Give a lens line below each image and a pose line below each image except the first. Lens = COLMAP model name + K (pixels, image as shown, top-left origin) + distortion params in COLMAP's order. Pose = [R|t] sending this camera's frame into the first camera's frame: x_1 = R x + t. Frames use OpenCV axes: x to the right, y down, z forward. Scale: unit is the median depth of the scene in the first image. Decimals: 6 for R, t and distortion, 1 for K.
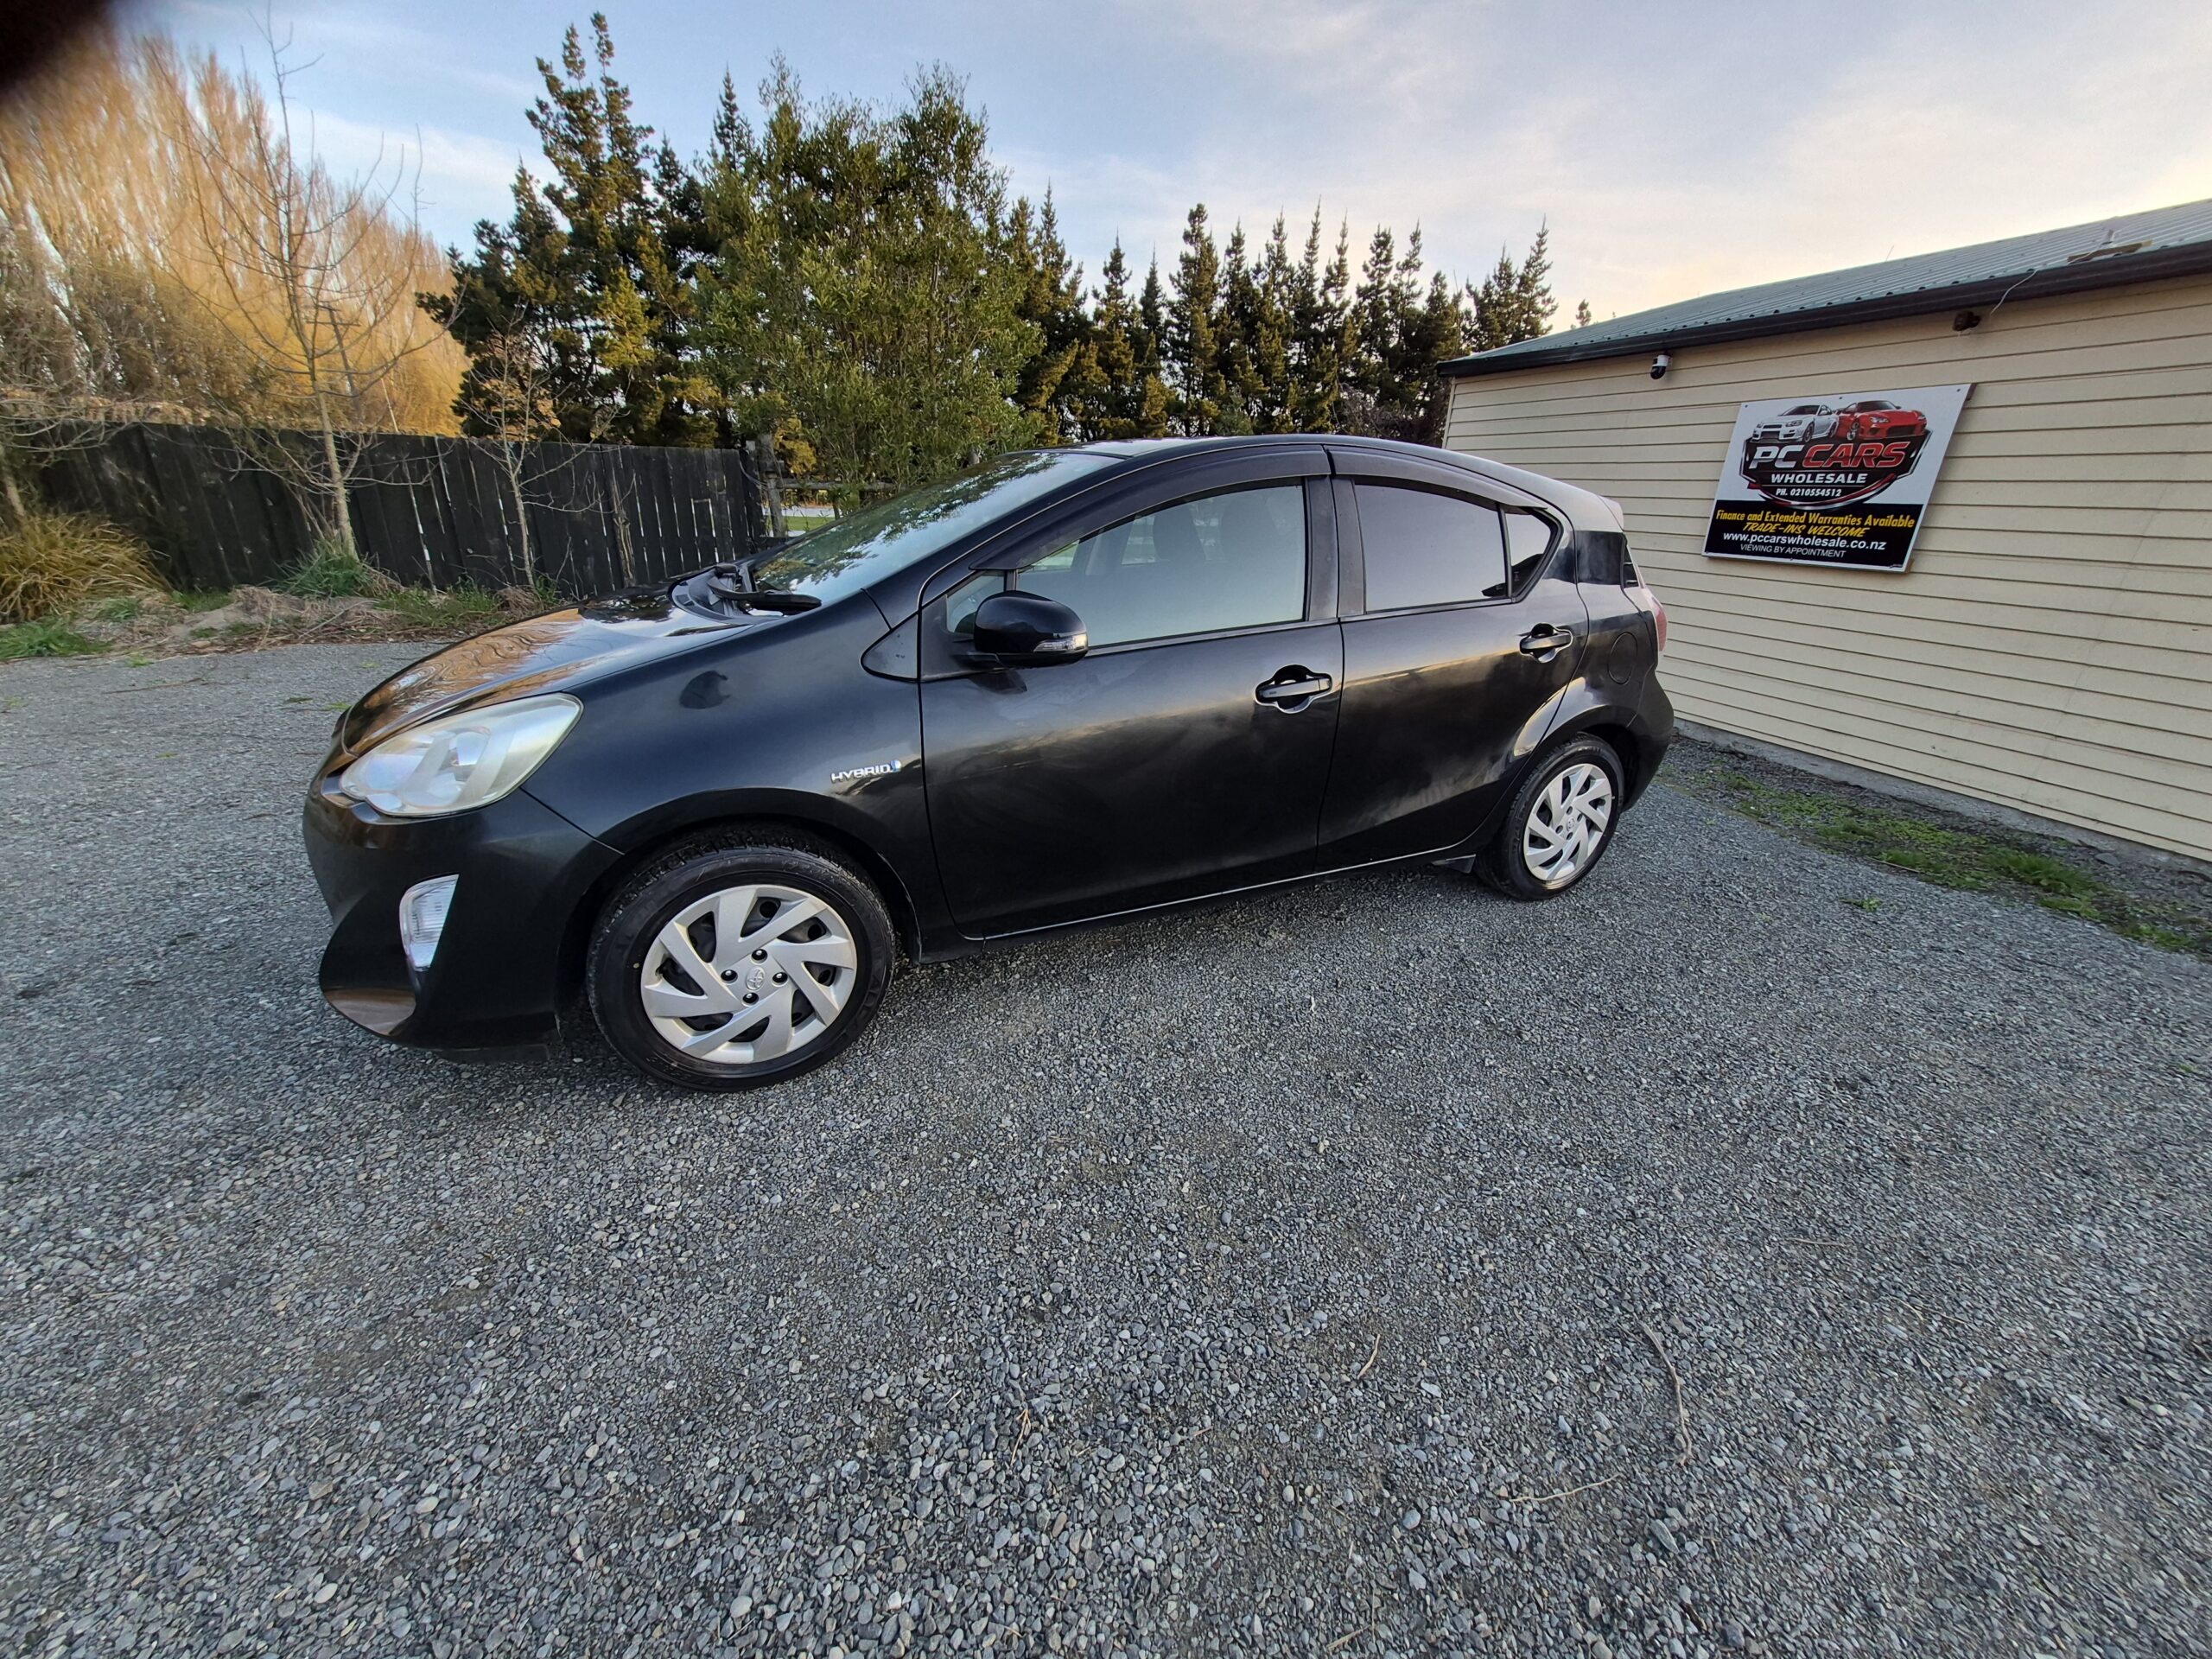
lens RADIAL K [[865.3, 0, 1110.4], [0, 865.3, 826.5], [0, 0, 1]] dist [-0.000511, 0.000919]
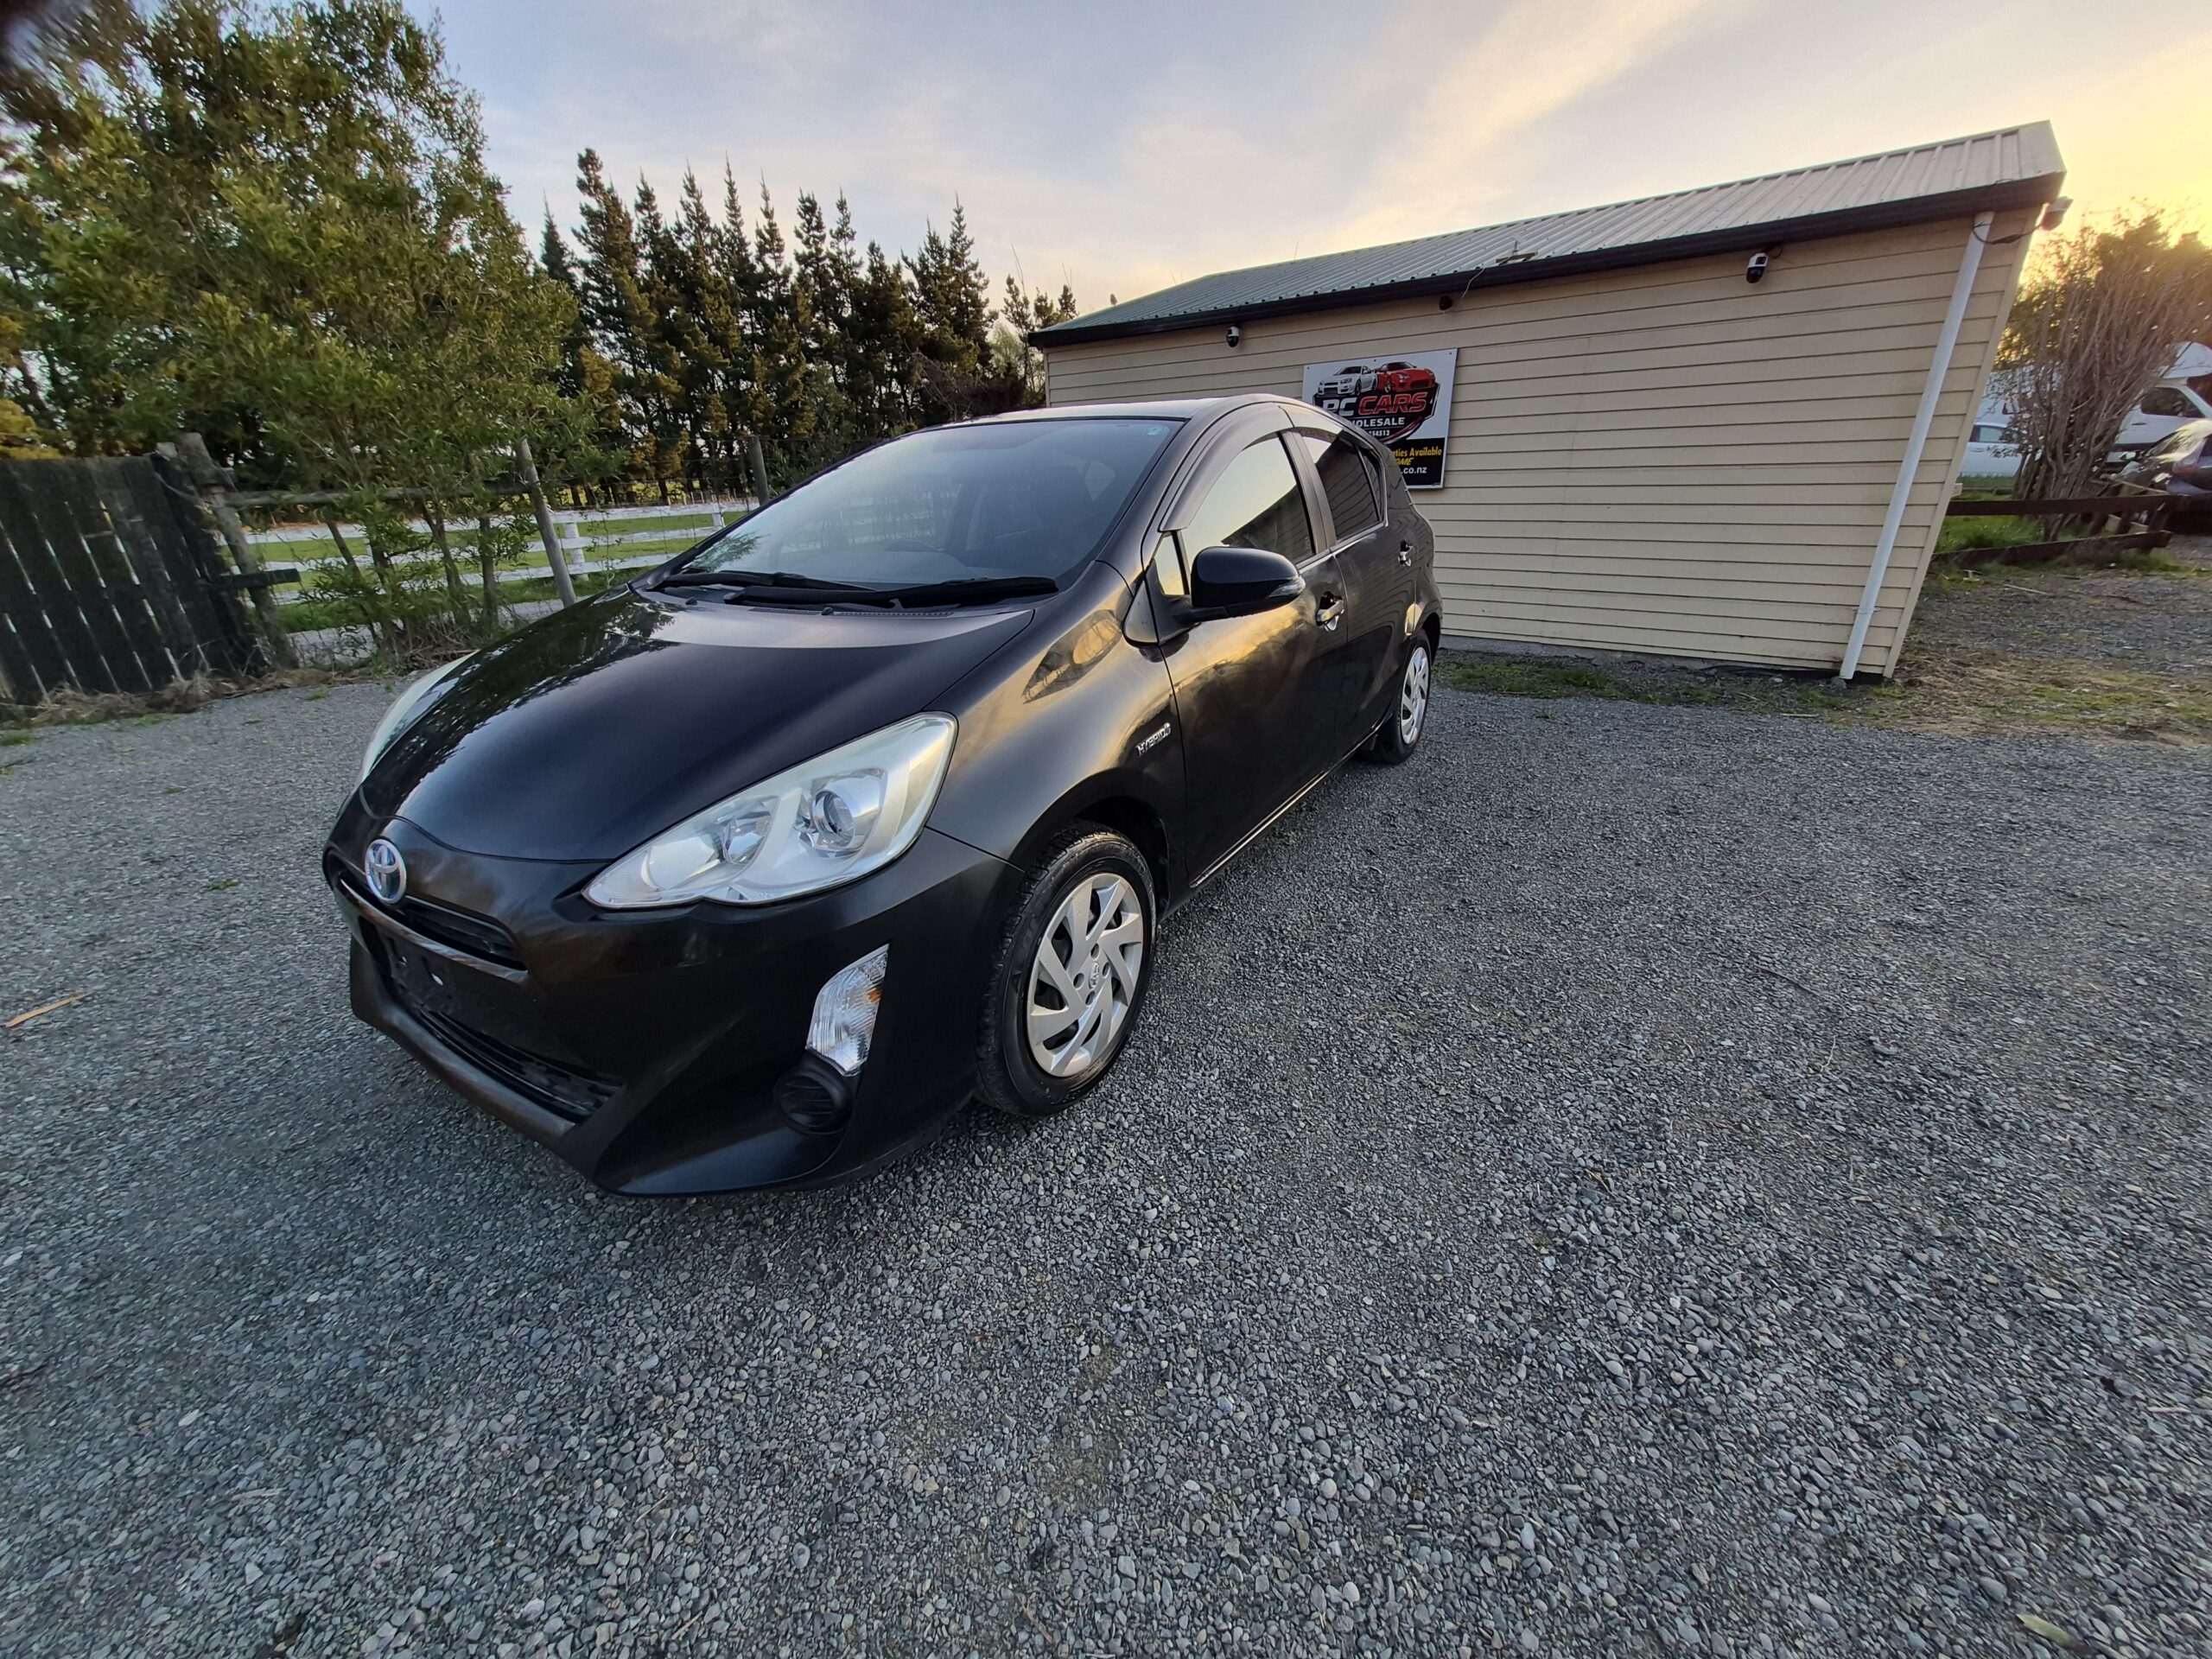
lens RADIAL K [[865.3, 0, 1113.5], [0, 865.3, 825.0], [0, 0, 1]] dist [-0.000511, 0.000919]
pose [[0.850363, -0.258954, 0.458067, -0.303326], [0.247496, 0.965055, 0.086108, -0.024689], [-0.464358, 0.040147, 0.884737, 0.048548]]
